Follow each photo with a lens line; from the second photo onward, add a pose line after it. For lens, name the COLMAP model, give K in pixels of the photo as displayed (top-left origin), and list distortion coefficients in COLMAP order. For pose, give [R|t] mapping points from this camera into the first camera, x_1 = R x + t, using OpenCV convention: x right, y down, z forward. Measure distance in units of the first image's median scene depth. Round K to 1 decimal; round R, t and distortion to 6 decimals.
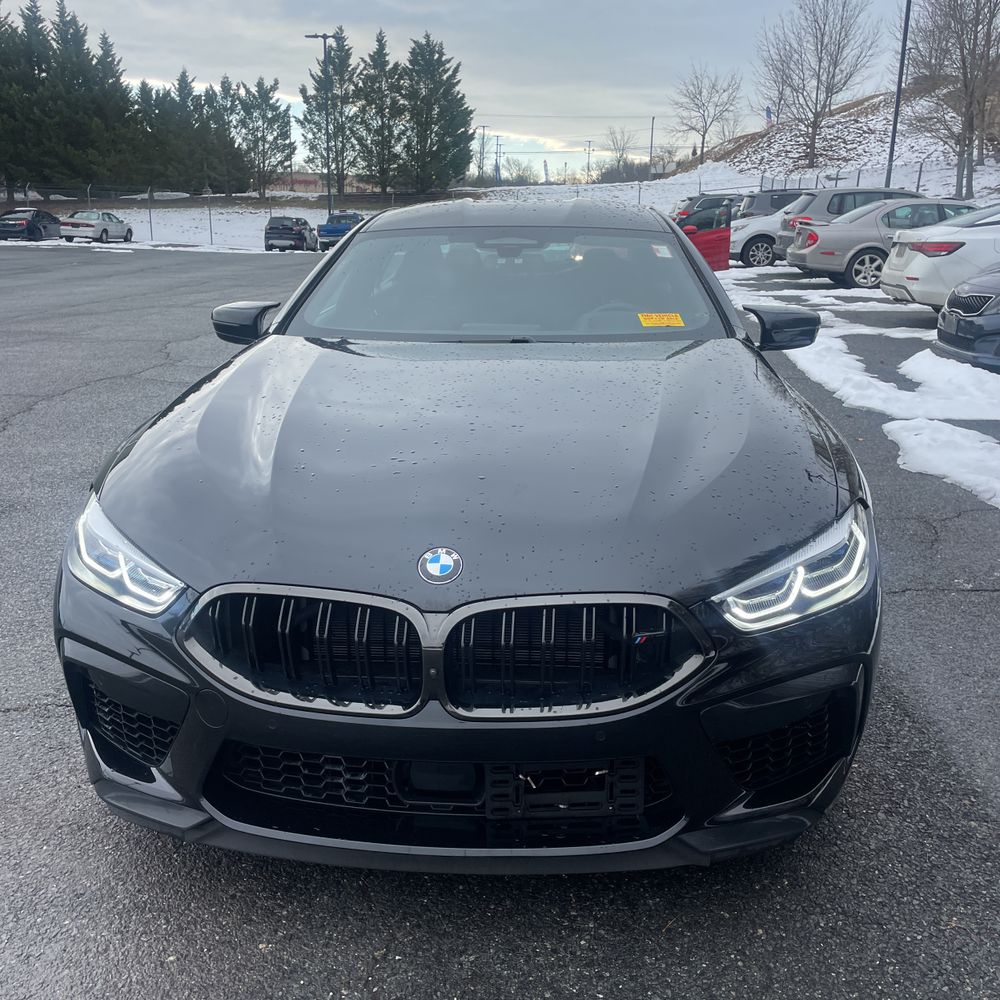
lens RADIAL K [[1011.6, 0, 511.3], [0, 1011.6, 520.1], [0, 0, 1]] dist [0.025569, 0.000000]
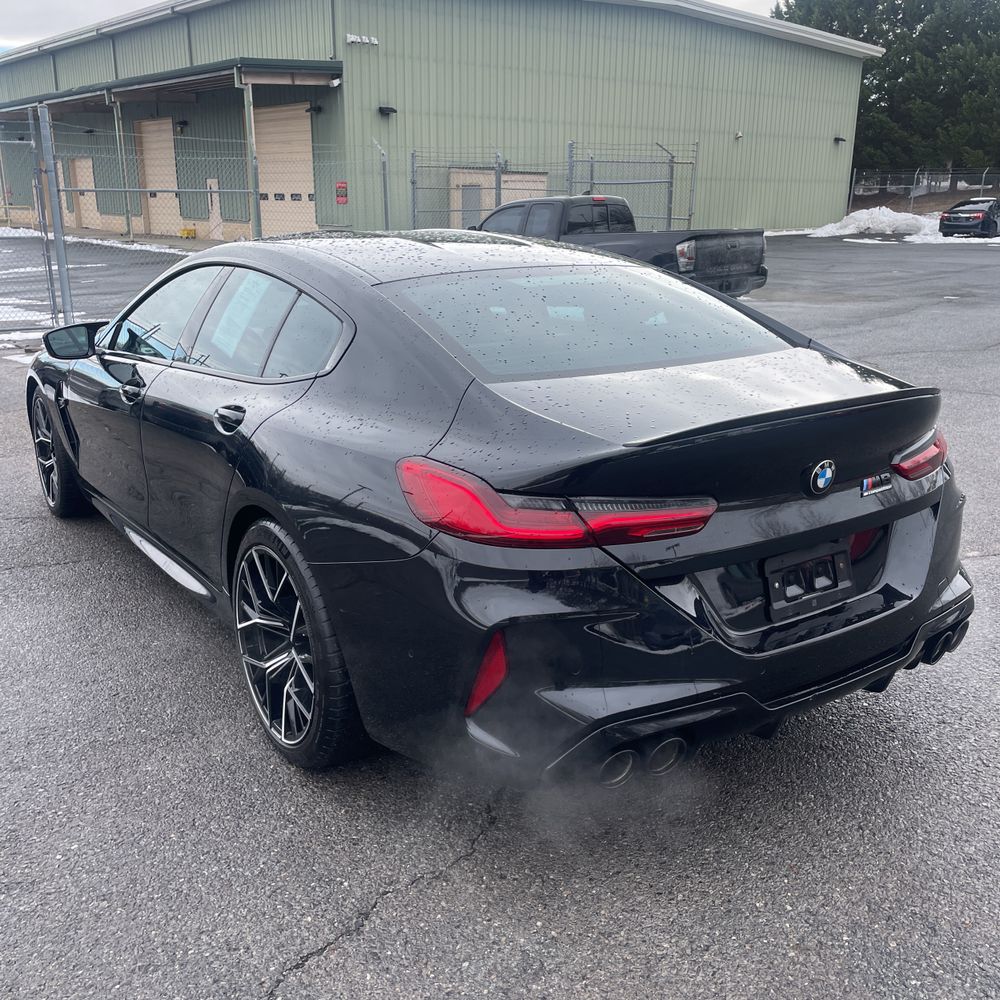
lens RADIAL K [[1011.6, 0, 500.5], [0, 1011.6, 495.4], [0, 0, 1]] dist [0.025569, 0.000000]
pose [[0.699598, 0.179886, -0.691522, -0.125174], [-0.188481, 0.979974, 0.064239, -0.043459], [0.689229, 0.085397, 0.719493, 0.139222]]
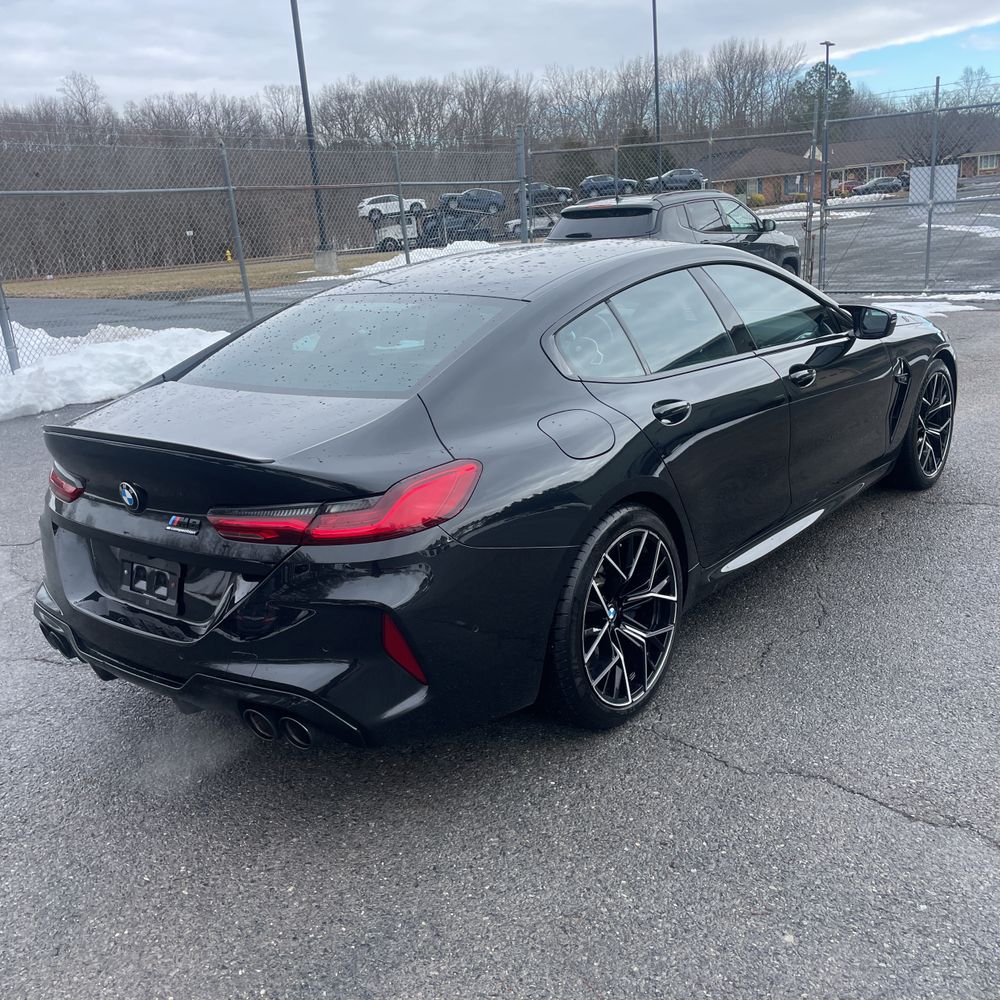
lens RADIAL K [[1011.6, 0, 489.6], [0, 1011.6, 501.2], [0, 0, 1]] dist [0.025569, 0.000000]
pose [[-0.483587, 0.268161, -0.833207, -0.109712], [-0.166999, 0.906161, 0.388565, -0.069675], [0.859218, 0.327050, -0.393425, 0.224456]]
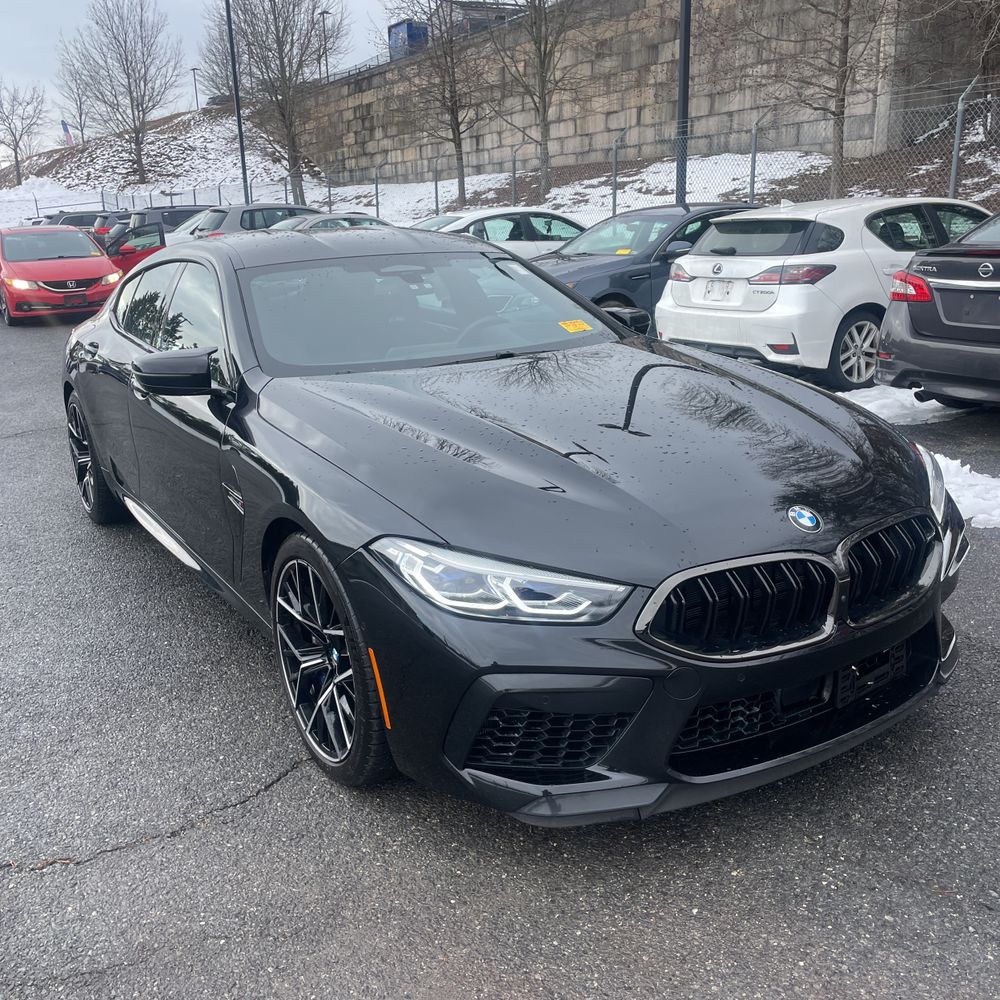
lens RADIAL K [[1011.6, 0, 494.4], [0, 1011.6, 502.3], [0, 0, 1]] dist [0.025569, 0.000000]
pose [[0.814398, -0.186539, 0.549508, -0.042240], [0.202142, 0.978810, 0.032688, -0.003737], [-0.543962, 0.084458, 0.834848, 0.005864]]
